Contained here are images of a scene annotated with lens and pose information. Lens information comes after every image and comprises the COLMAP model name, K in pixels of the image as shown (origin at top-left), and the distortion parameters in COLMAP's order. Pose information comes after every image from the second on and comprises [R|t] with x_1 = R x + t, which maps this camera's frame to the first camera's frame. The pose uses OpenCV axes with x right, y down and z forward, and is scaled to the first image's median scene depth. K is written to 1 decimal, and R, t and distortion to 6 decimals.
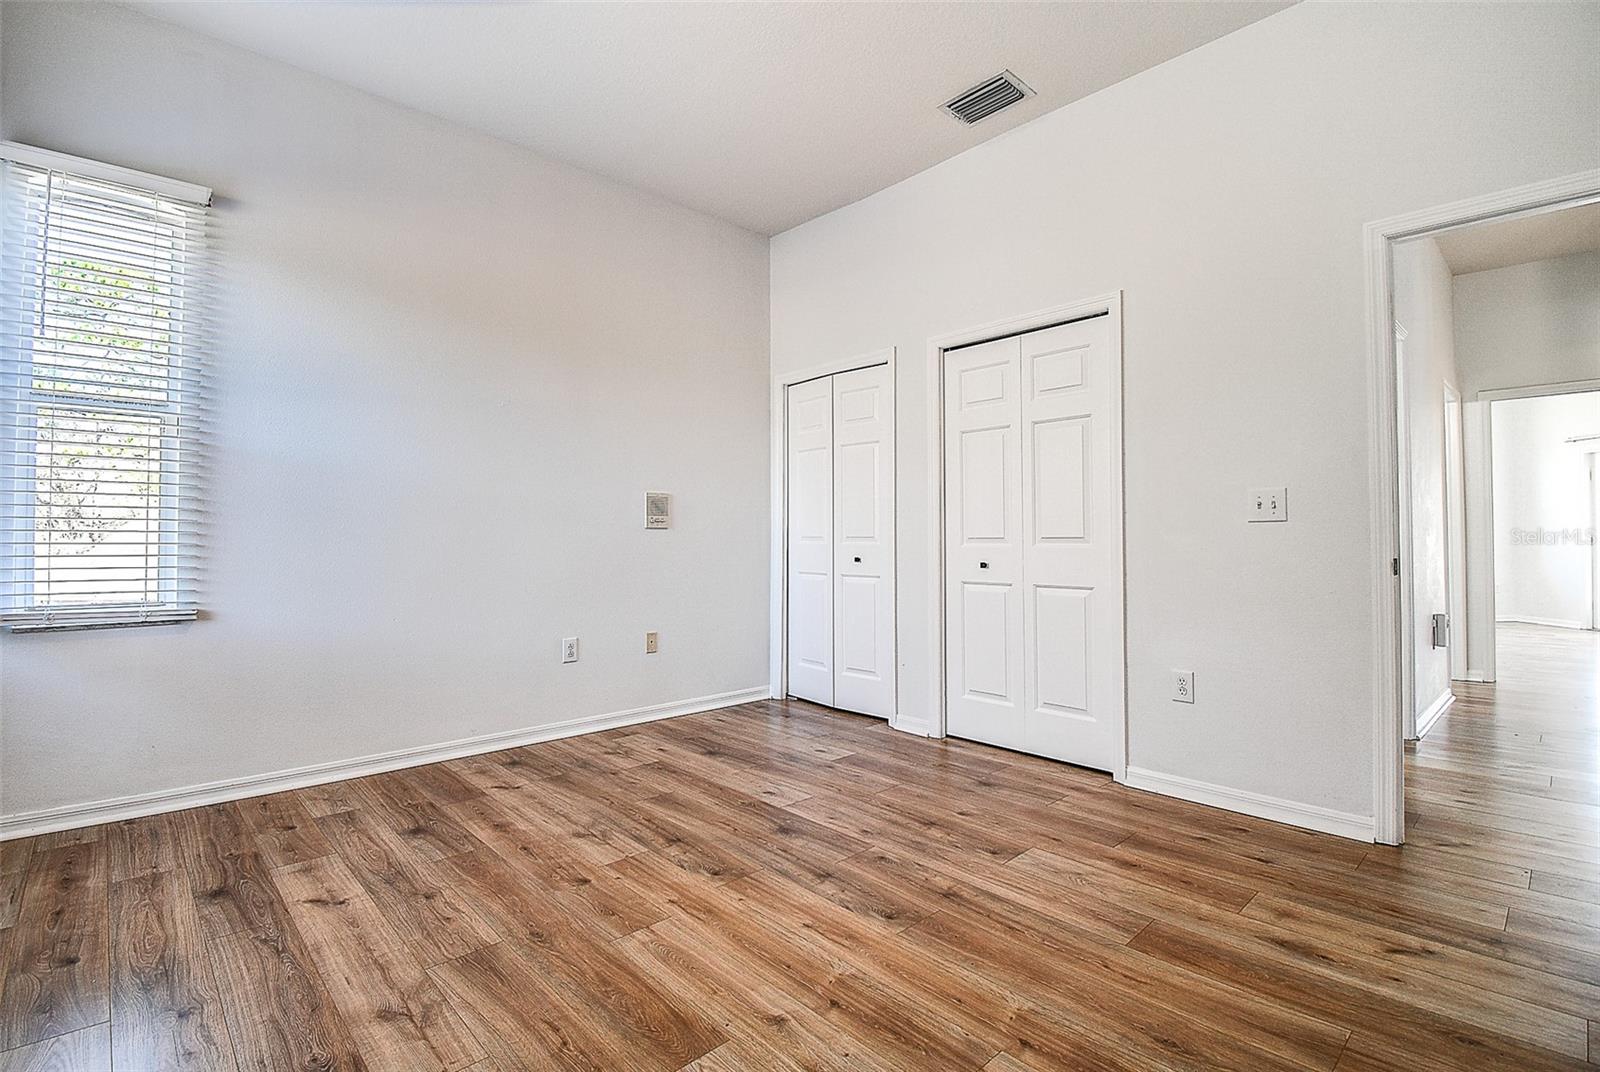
lens RADIAL K [[723.8, 0, 792.6], [0, 723.8, 519.8], [0, 0, 1]] dist [0.019022, -0.022623]
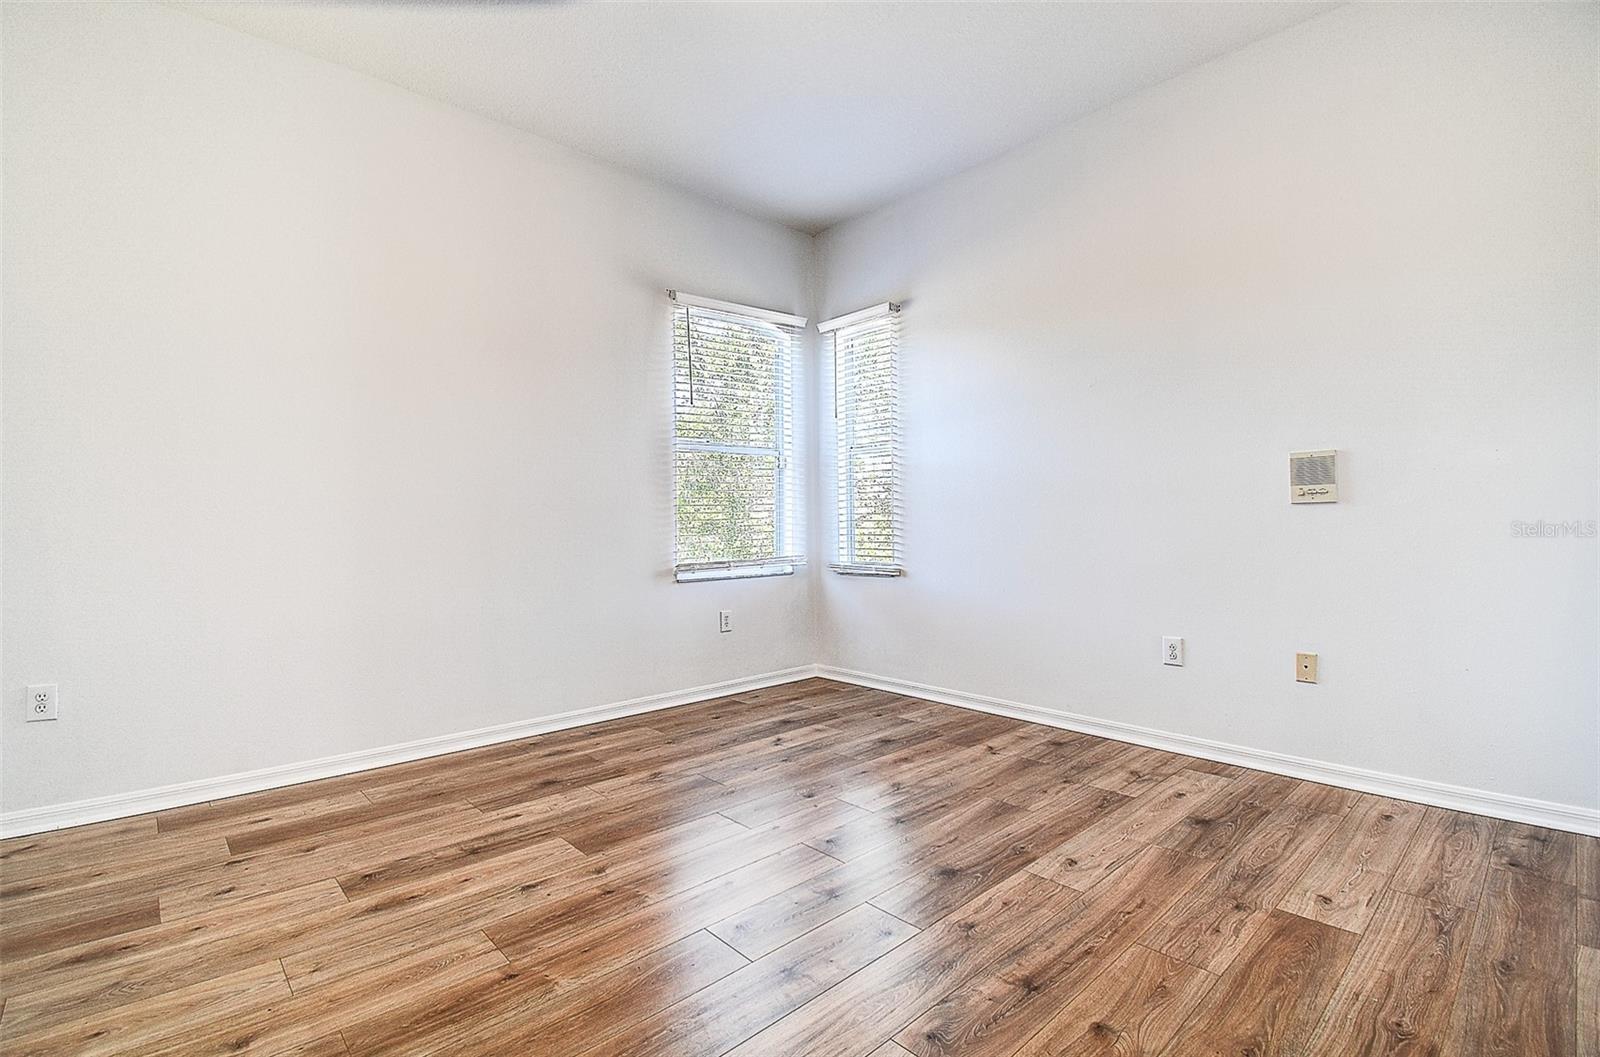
lens RADIAL K [[725.9, 0, 787.3], [0, 725.9, 515.4], [0, 0, 1]] dist [0.025647, -0.027143]
pose [[-0.008479, -0.016367, -0.999830, 0.757195], [0.039043, 0.999098, -0.016686, 0.023090], [0.999202, -0.039178, -0.007832, 0.760829]]
